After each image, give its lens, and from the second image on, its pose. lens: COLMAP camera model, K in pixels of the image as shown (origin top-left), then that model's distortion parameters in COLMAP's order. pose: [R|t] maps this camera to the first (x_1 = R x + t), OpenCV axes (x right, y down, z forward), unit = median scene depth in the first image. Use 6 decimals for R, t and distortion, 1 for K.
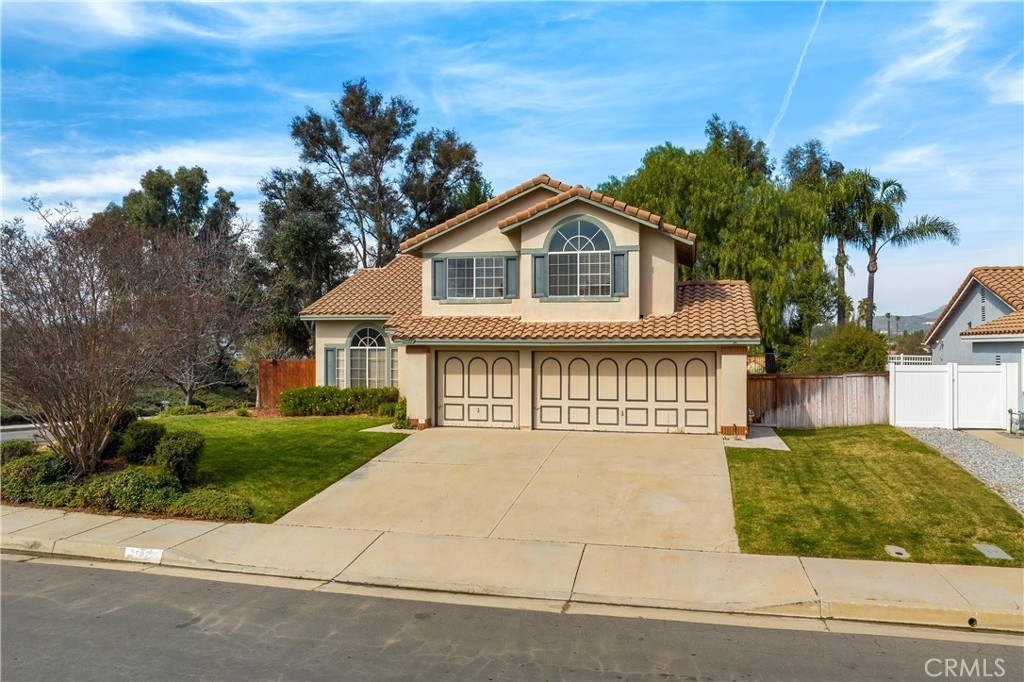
lens RADIAL K [[717.3, 0, 512.0], [0, 717.3, 341.0], [0, 0, 1]] dist [-0.032615, 0.002840]
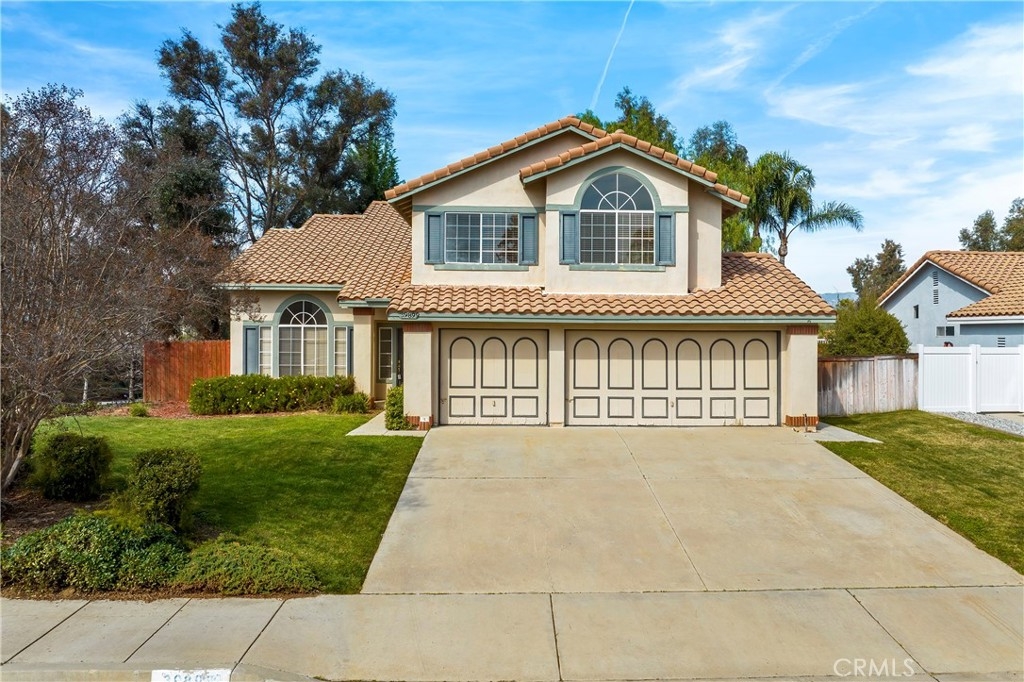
lens RADIAL K [[725.3, 0, 517.1], [0, 725.3, 322.8], [0, 0, 1]] dist [-0.035269, 0.004074]
pose [[0.966333, 0.008462, 0.257155, -0.228905], [-0.007552, 0.999961, -0.004526, 0.010108], [-0.257184, 0.002431, 0.966359, 0.212142]]
